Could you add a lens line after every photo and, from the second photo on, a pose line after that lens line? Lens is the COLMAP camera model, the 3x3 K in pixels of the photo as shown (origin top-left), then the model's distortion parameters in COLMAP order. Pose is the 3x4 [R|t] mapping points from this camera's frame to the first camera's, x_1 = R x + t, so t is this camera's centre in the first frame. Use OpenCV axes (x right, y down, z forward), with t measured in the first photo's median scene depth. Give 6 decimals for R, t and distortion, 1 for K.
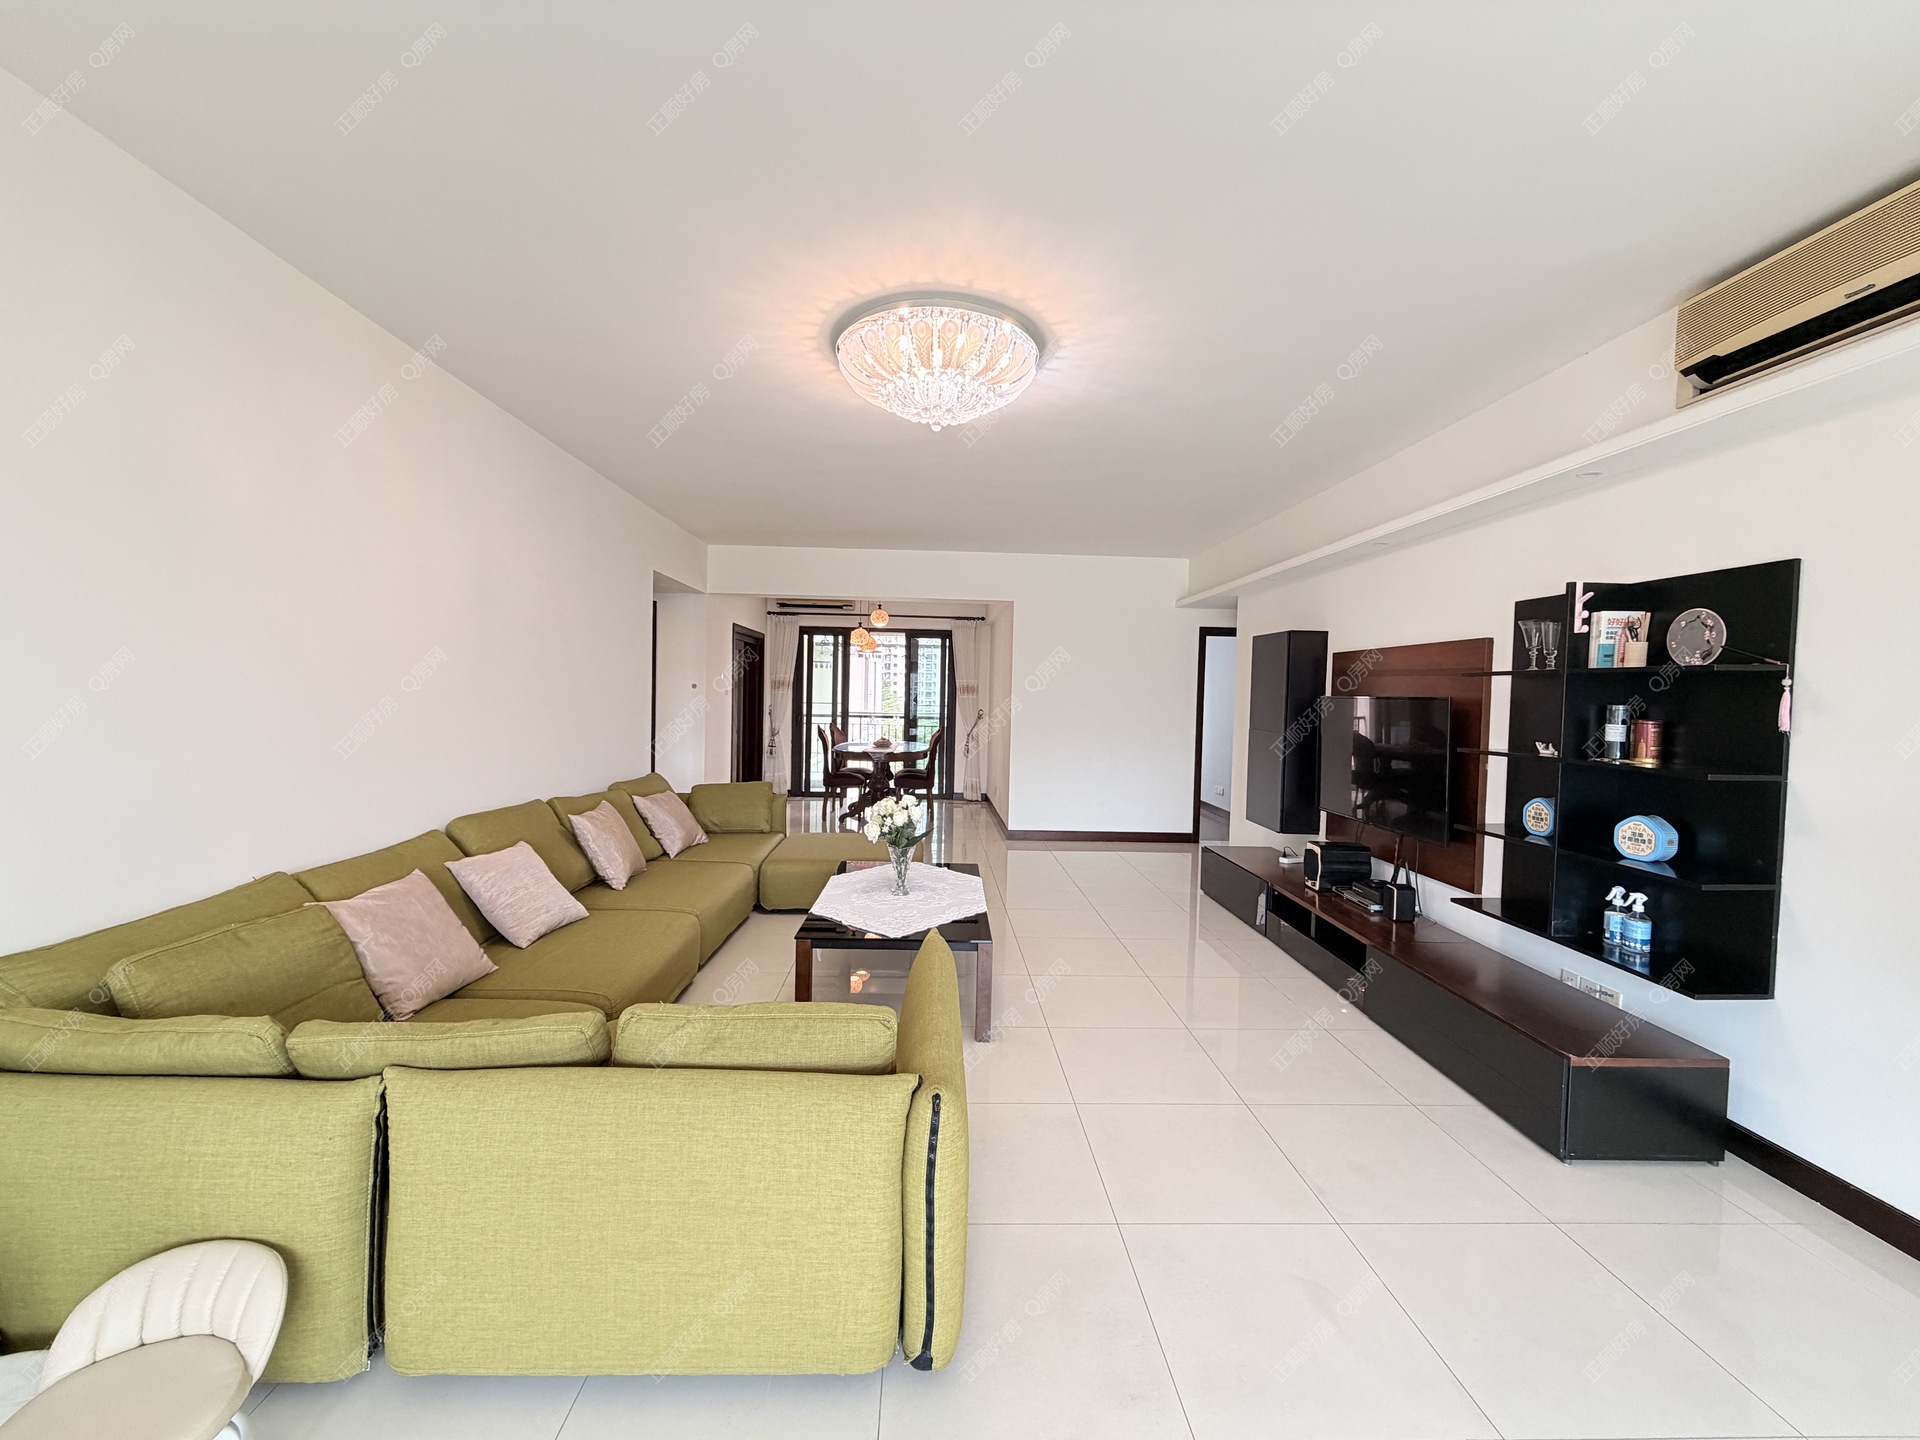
lens RADIAL K [[763.8, 0, 960.0], [0, 763.8, 720.0], [0, 0, 1]] dist [-0.000011, 0.000006]
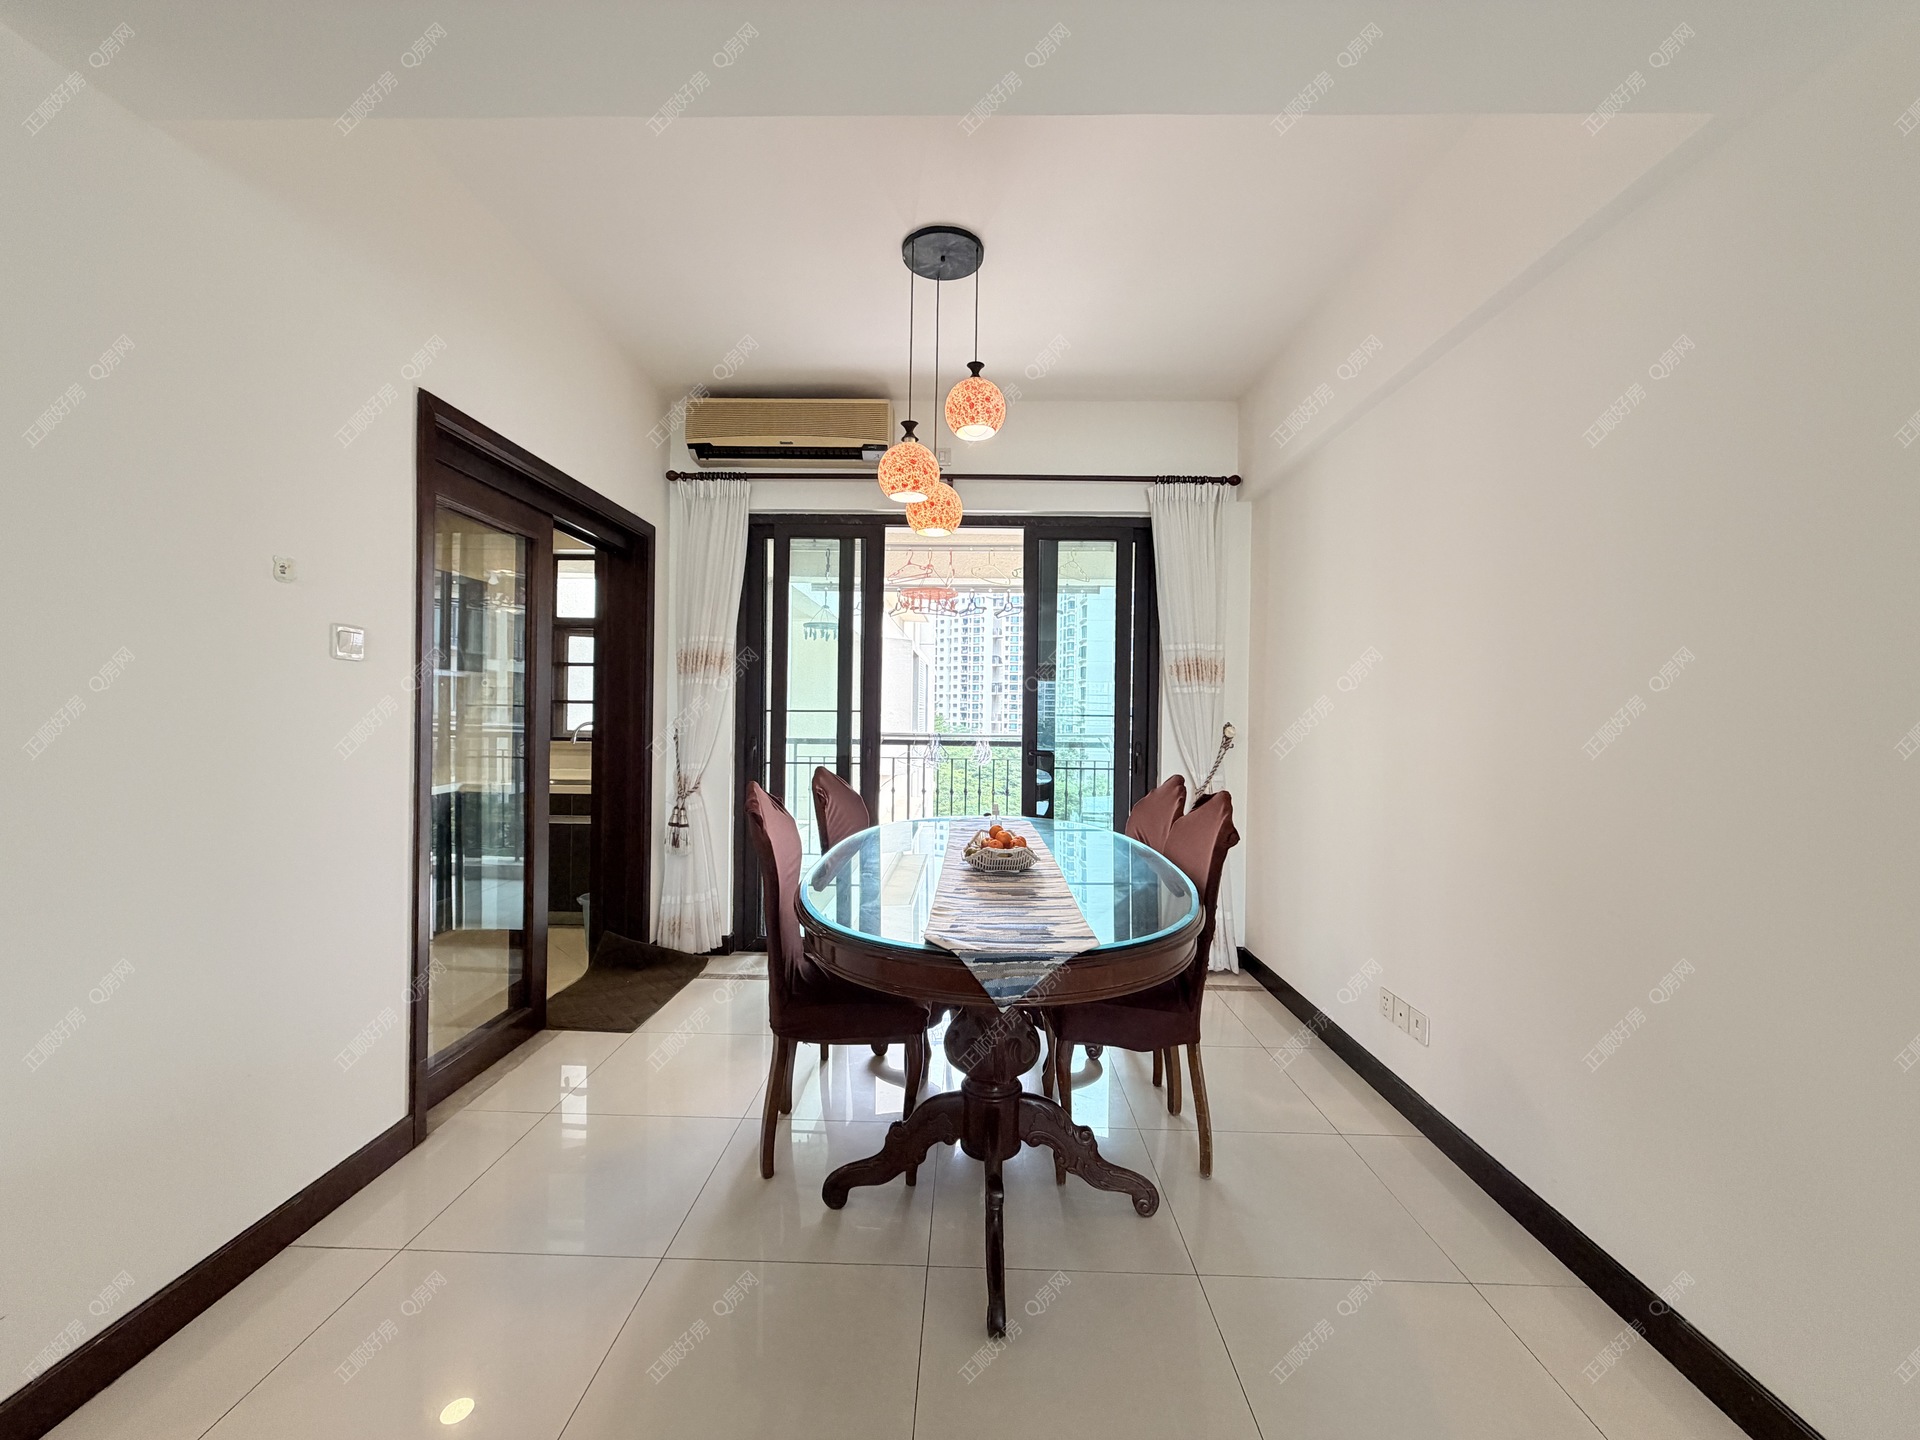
lens RADIAL K [[763.8, 0, 960.0], [0, 763.8, 720.0], [0, 0, 1]] dist [-0.000011, 0.000006]
pose [[0.998877, -0.008778, -0.046557, -0.085929], [0.007295, 0.999464, -0.031924, -0.004153], [0.046813, 0.031548, 0.998405, 0.611436]]
